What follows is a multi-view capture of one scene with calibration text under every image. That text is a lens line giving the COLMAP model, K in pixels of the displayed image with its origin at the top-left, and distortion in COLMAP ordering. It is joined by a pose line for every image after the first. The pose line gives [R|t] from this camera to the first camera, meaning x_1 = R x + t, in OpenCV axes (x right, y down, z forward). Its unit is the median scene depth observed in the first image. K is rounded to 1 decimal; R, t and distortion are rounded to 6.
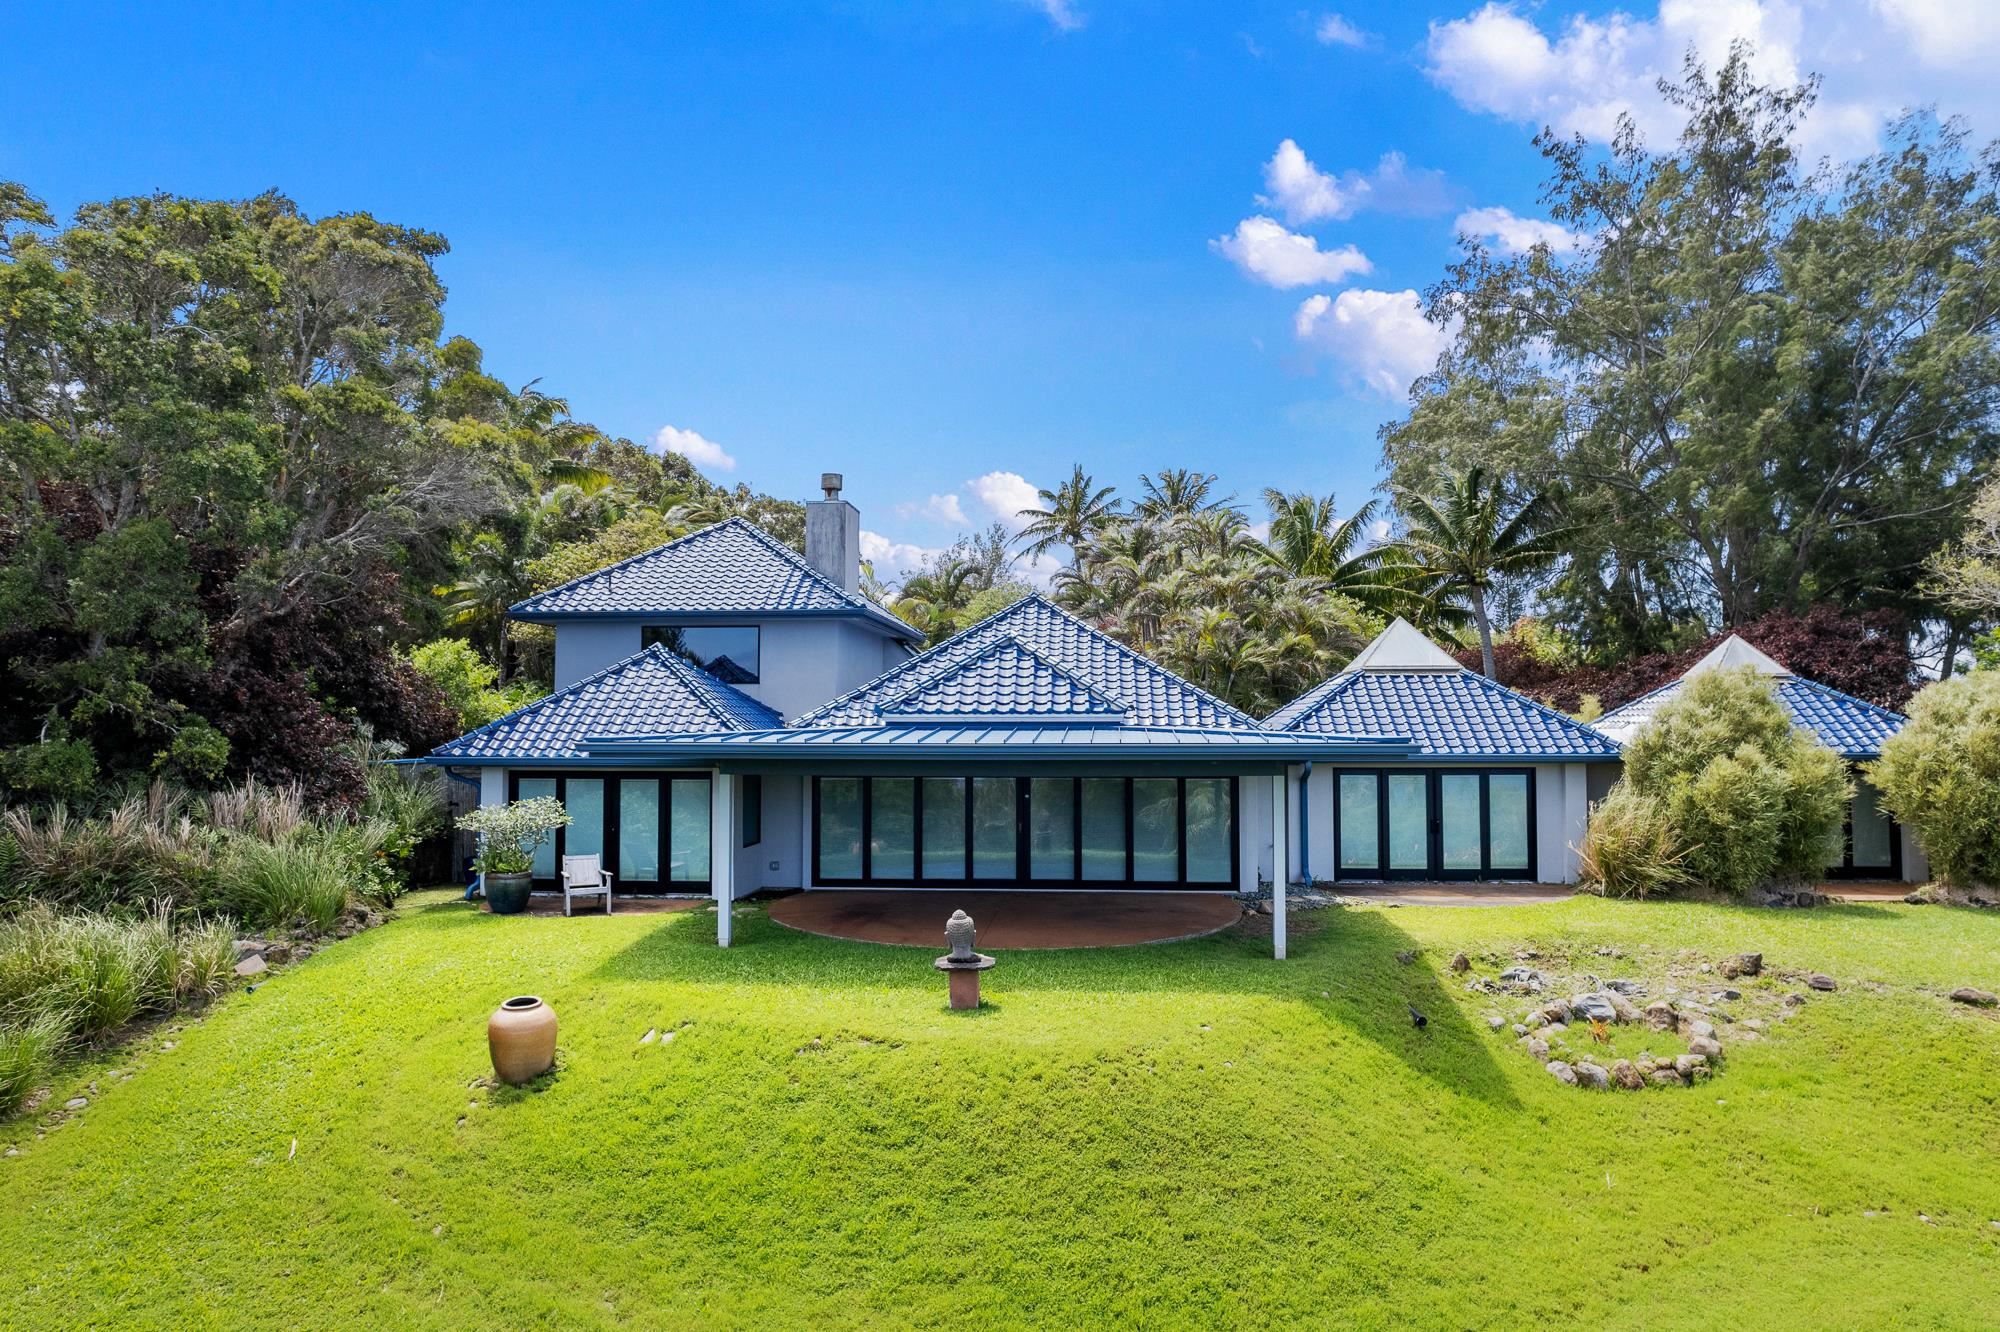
lens RADIAL K [[1246.4, 0, 999.2], [0, 1246.4, 660.6], [0, 0, 1]] dist [-0.030996, -0.000844]
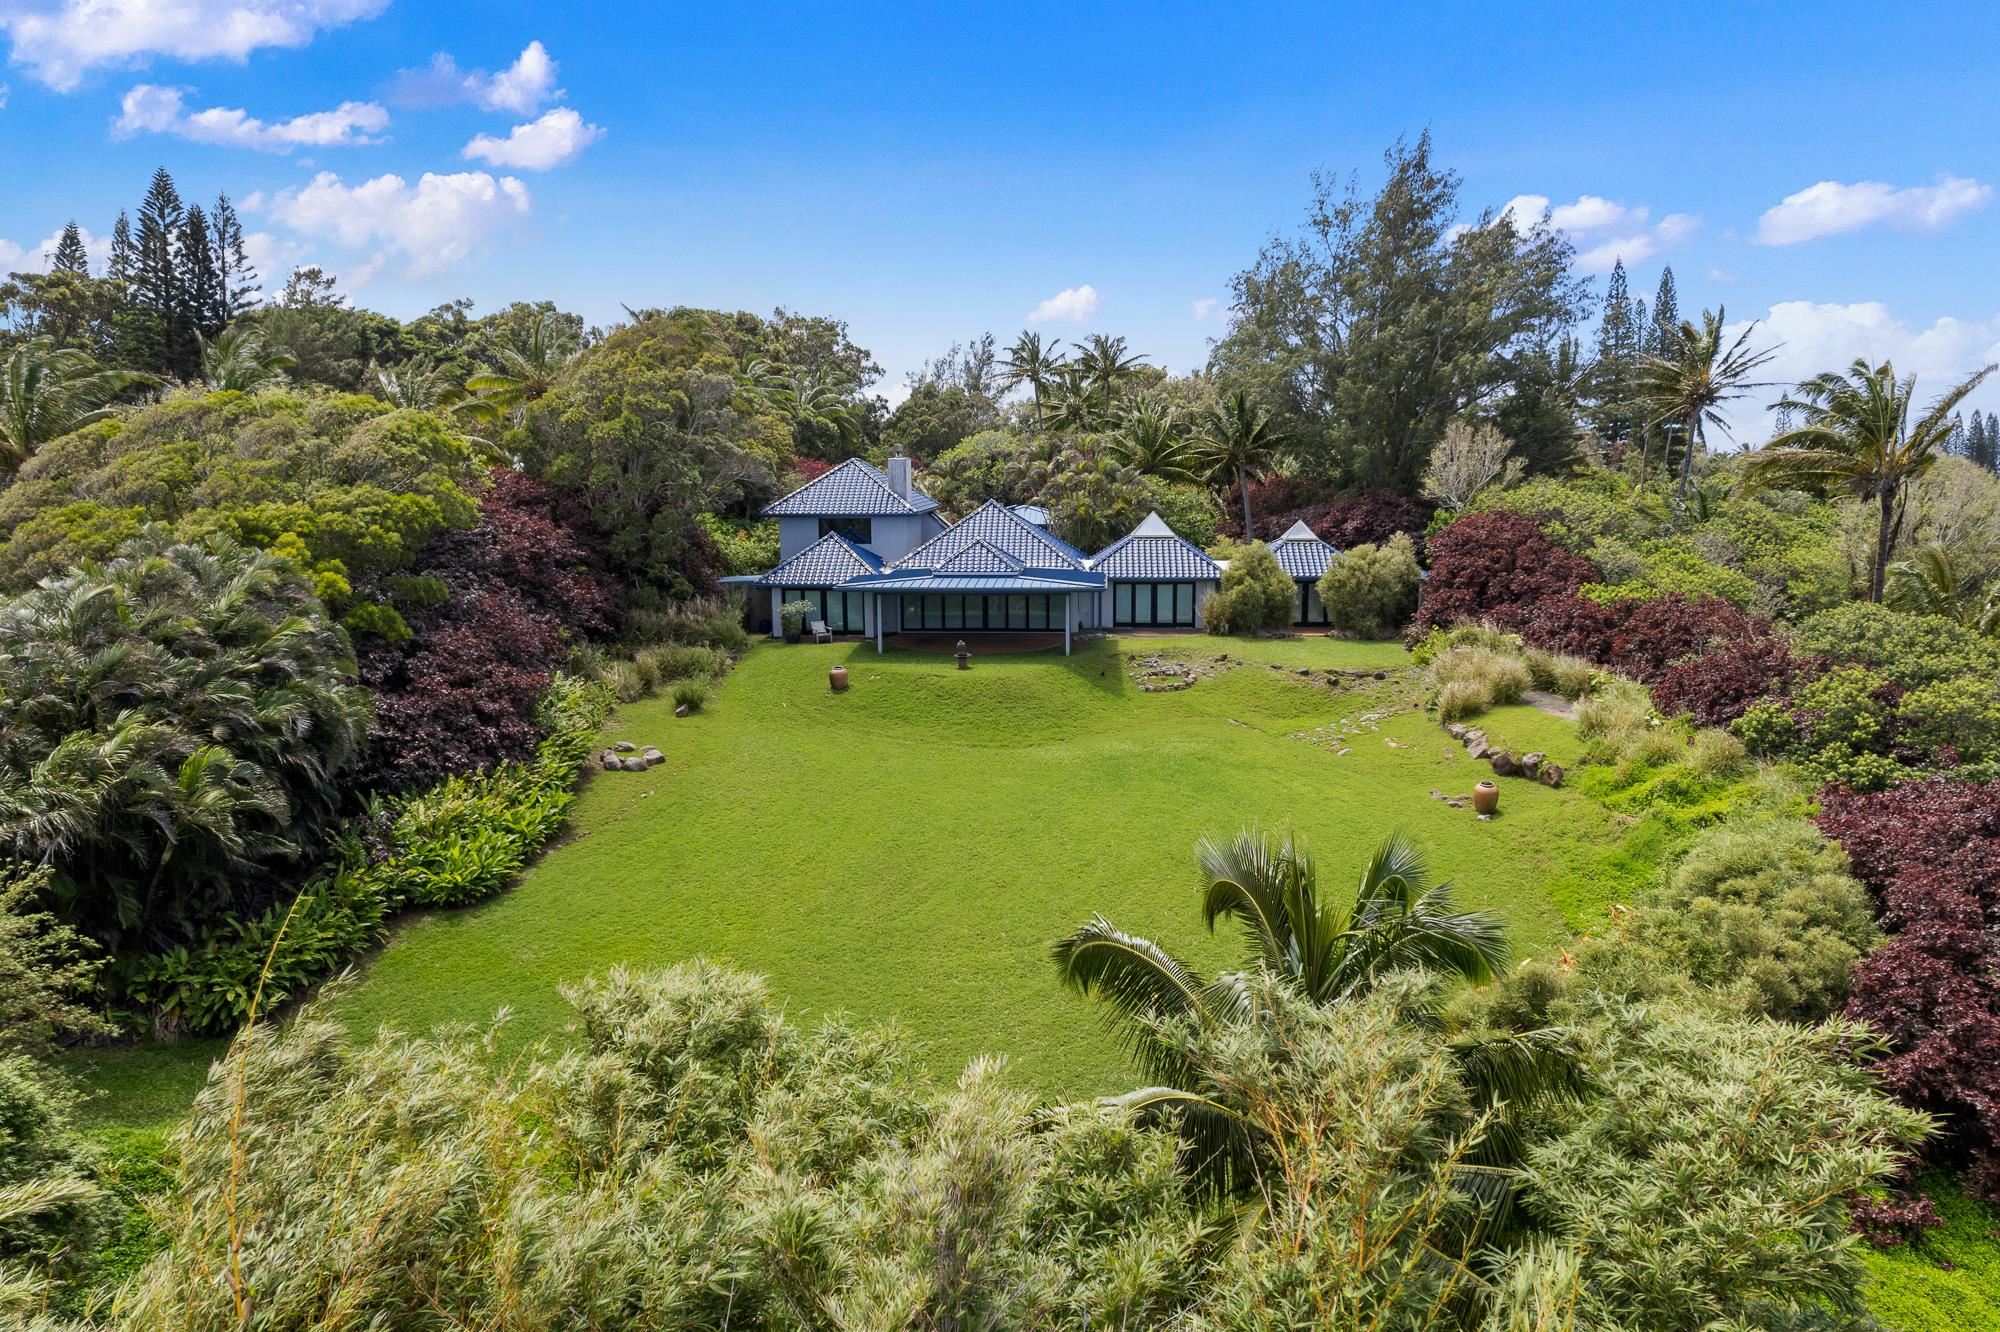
lens RADIAL K [[1246.4, 0, 1000.6], [0, 1246.4, 665.7], [0, 0, 1]] dist [-0.030996, -0.000844]
pose [[0.999959, -0.007040, 0.005608, 0.038035], [0.005645, 0.975801, 0.218586, -0.316922], [-0.007011, -0.218546, 0.975801, -1.554115]]
